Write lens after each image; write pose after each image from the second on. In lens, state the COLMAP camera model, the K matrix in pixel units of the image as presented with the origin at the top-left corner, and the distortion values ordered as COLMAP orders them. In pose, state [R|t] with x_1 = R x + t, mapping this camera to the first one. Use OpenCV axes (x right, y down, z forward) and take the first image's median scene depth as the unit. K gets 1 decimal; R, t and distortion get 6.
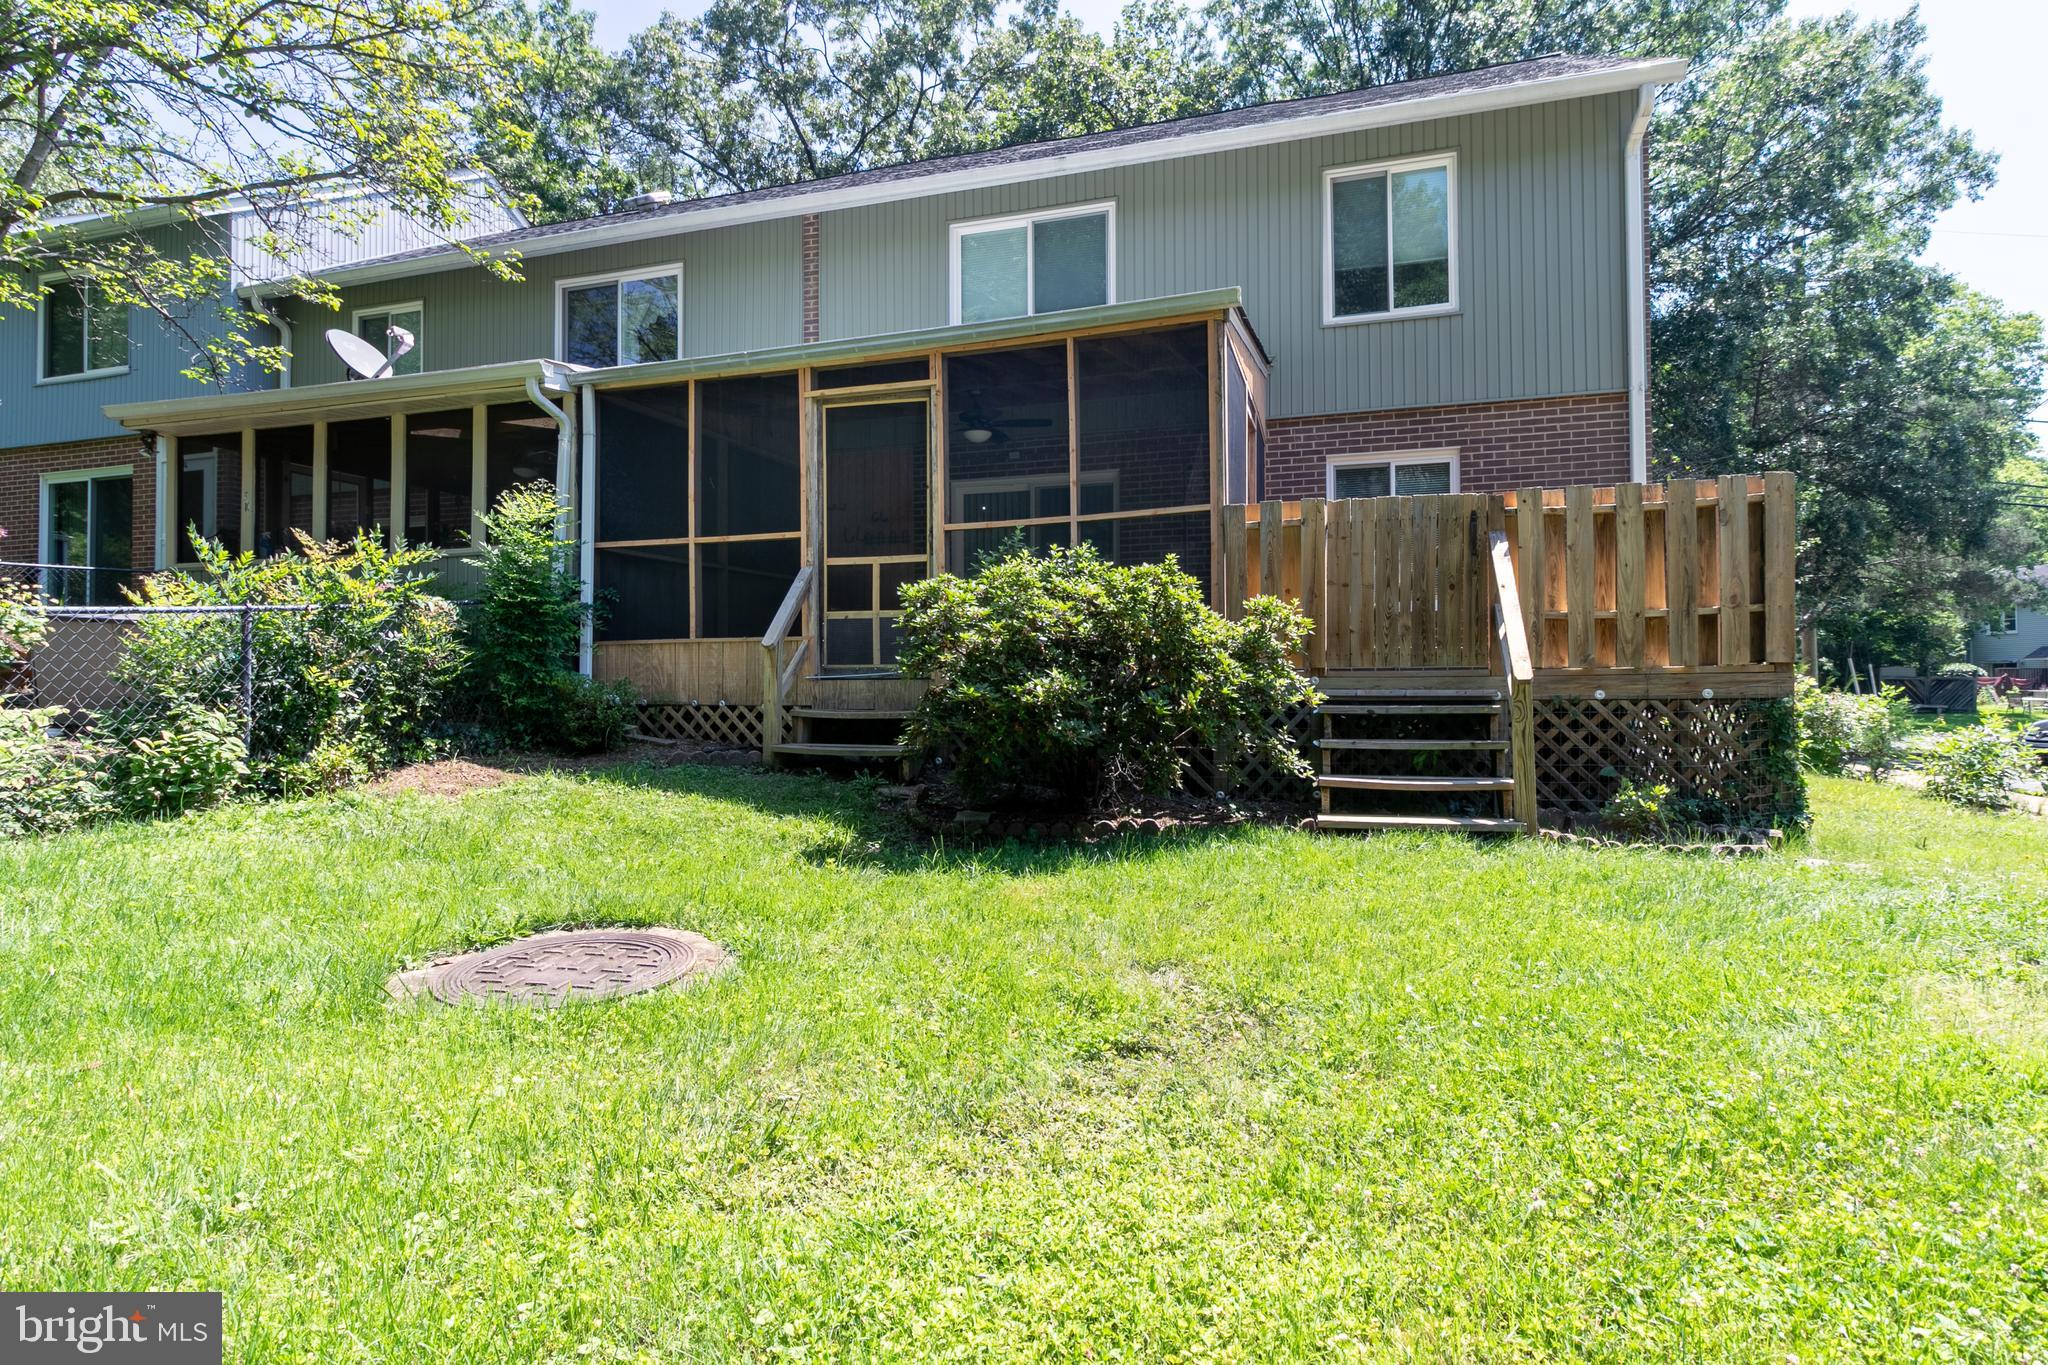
lens RADIAL K [[1038.7, 0, 1021.5], [0, 1038.7, 675.2], [0, 0, 1]] dist [0.005585, 0.000853]
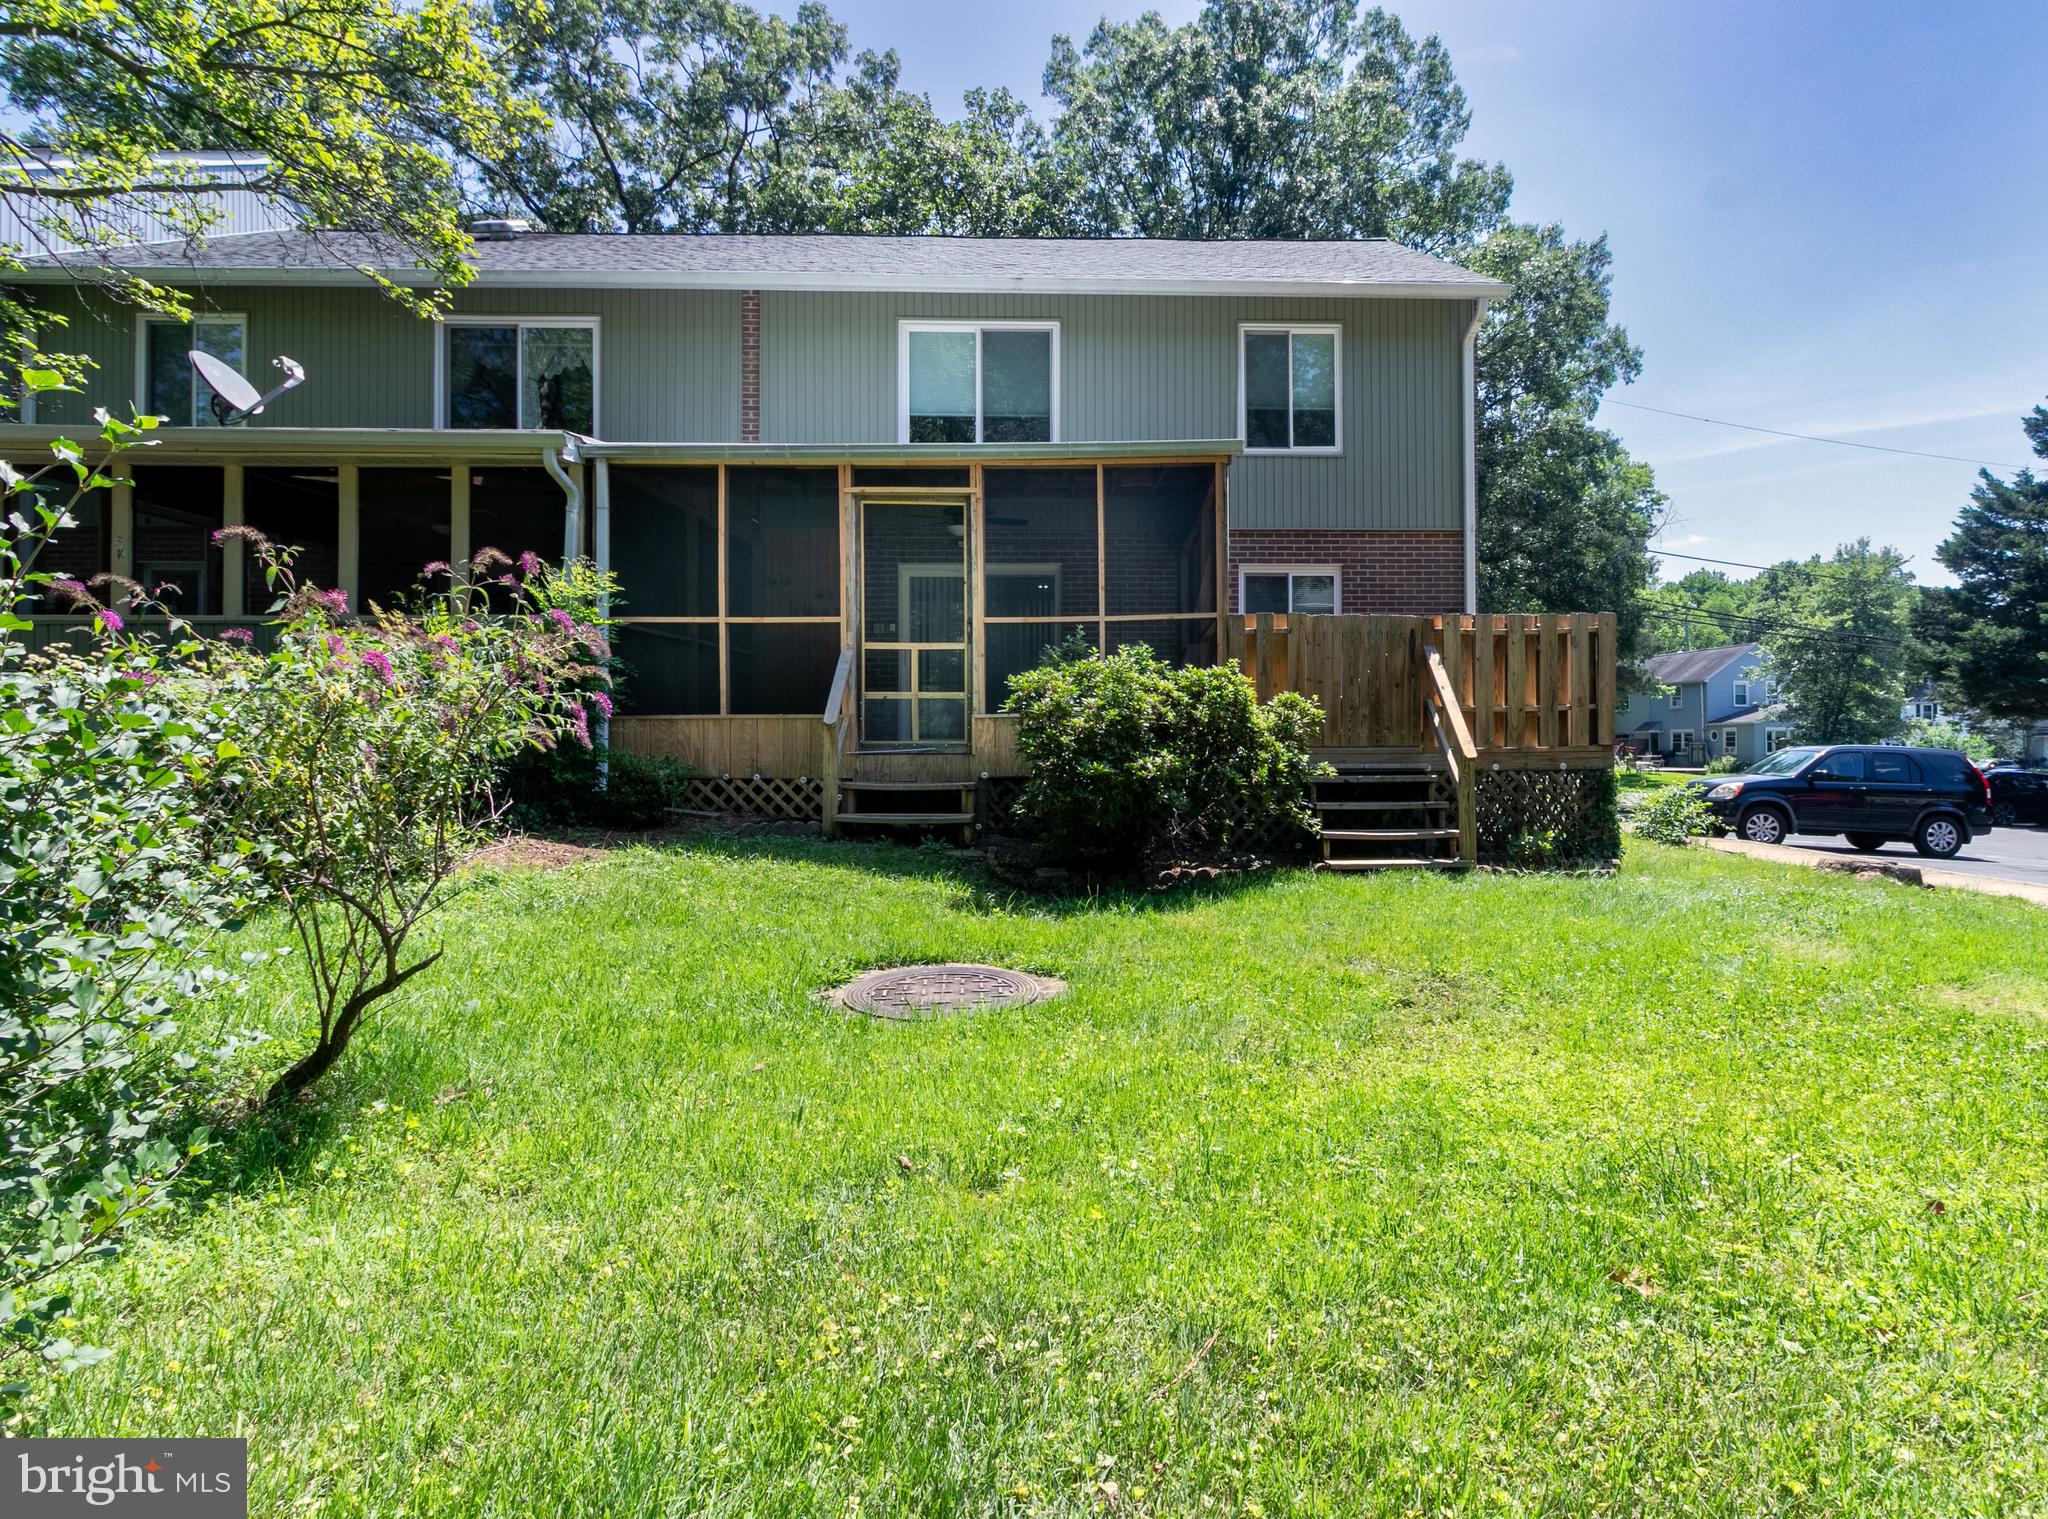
lens RADIAL K [[1038.2, 0, 1128.1], [0, 1038.2, 752.8], [0, 0, 1]] dist [0.009430, 0.001700]
pose [[0.947897, 0.000347, 0.318577, -0.262905], [-0.004194, 0.999926, 0.011389, -0.010544], [-0.318550, -0.012132, 0.947828, -0.113470]]
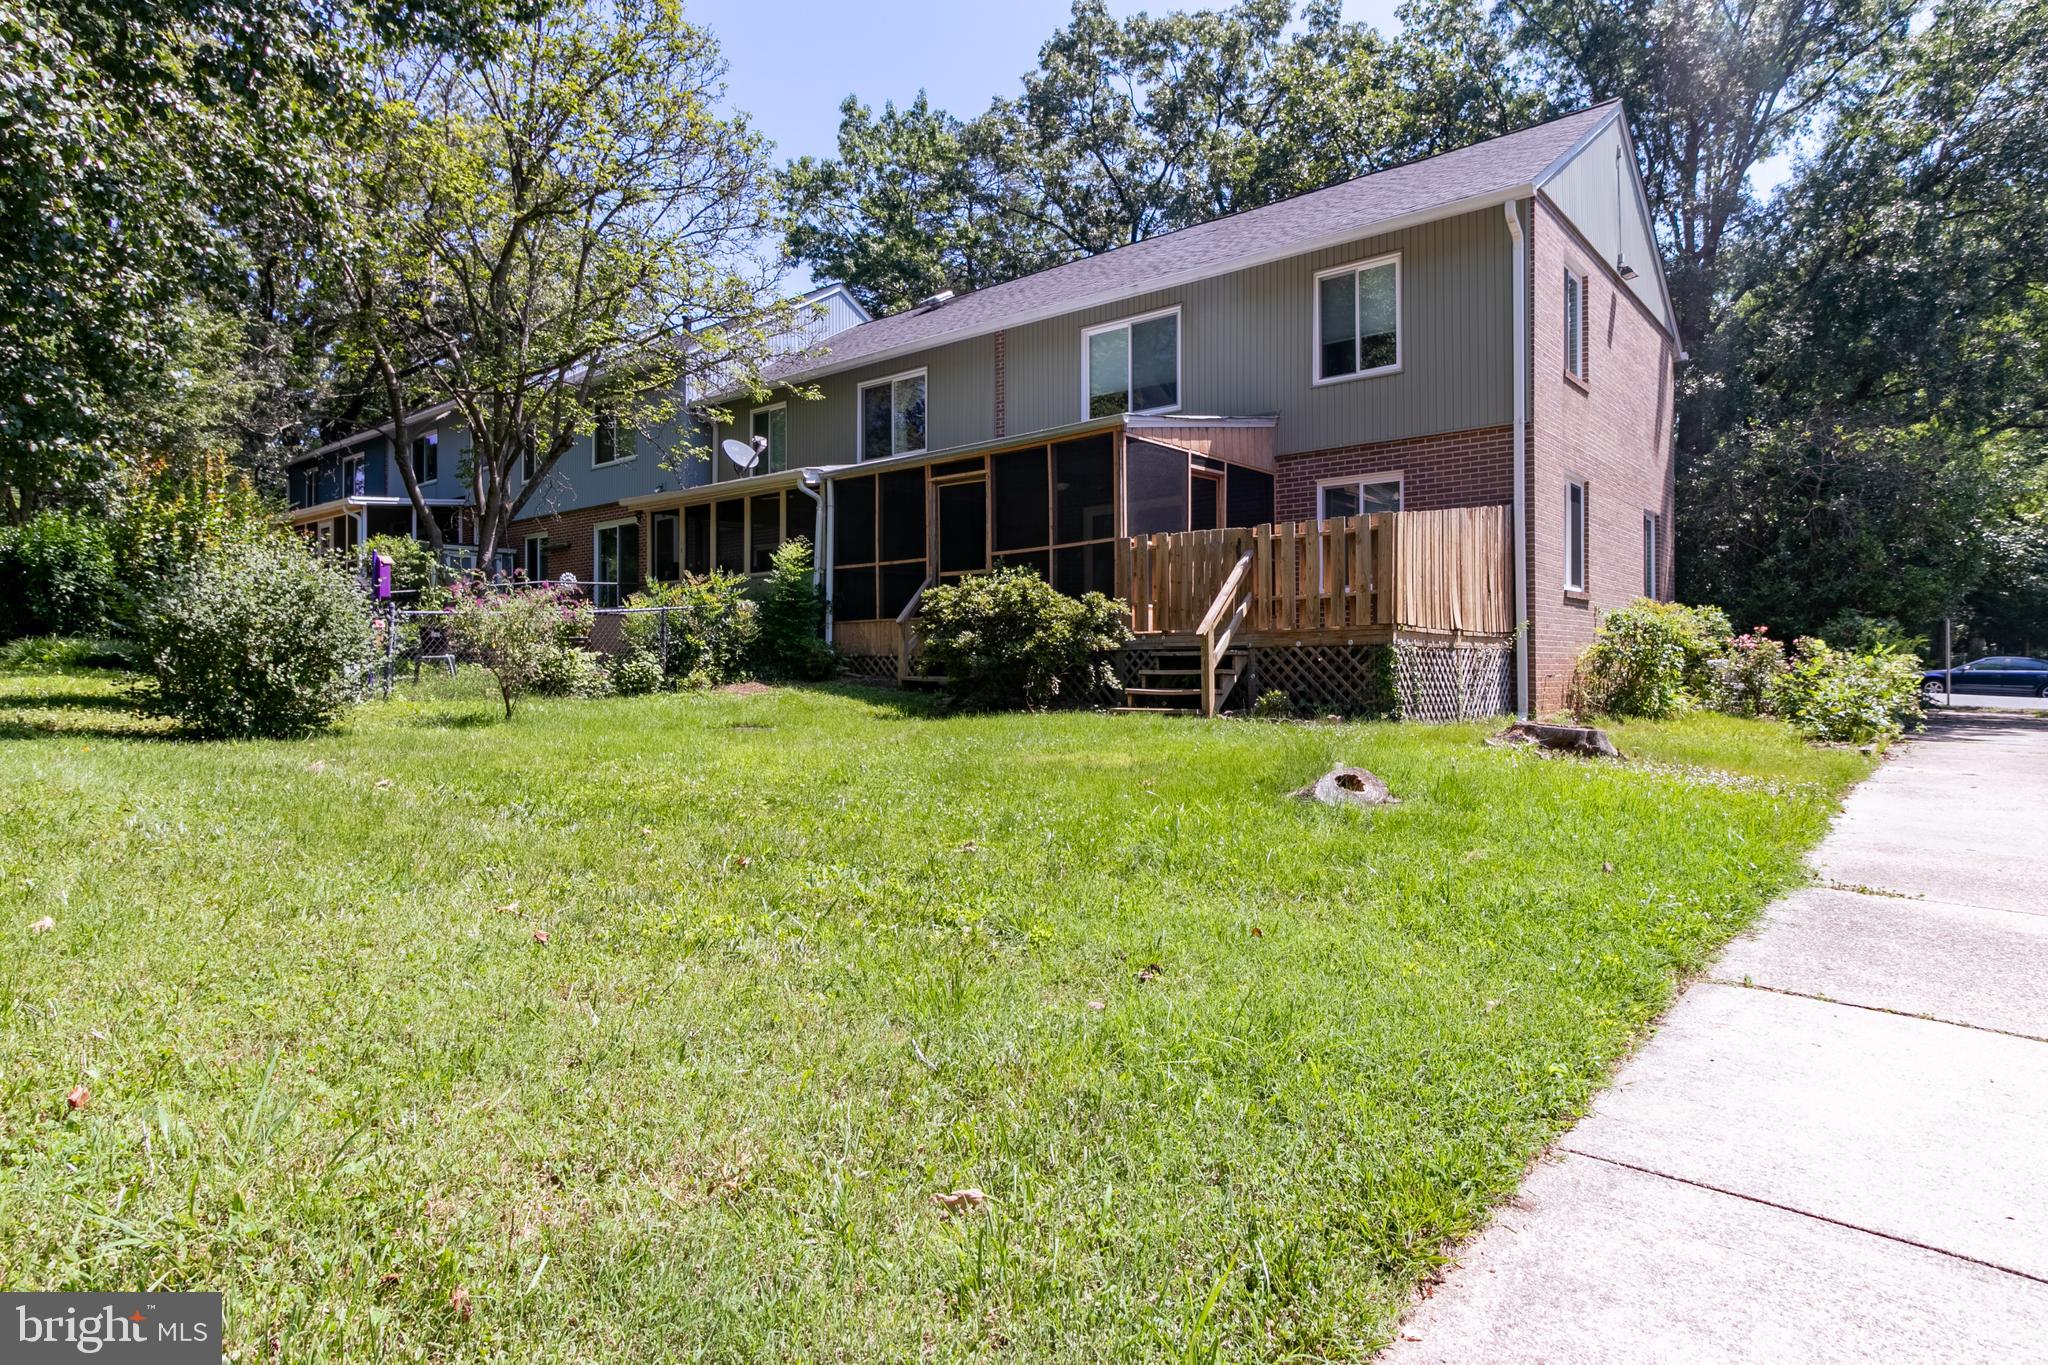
lens RADIAL K [[1132.2, 0, 1021.3], [0, 1132.2, 671.4], [0, 0, 1]] dist [0.012150, -0.000848]
pose [[0.922475, 0.003136, -0.386043, 0.656510], [0.001049, 0.999943, 0.010628, 0.033424], [0.386055, -0.010209, 0.922419, -0.689974]]
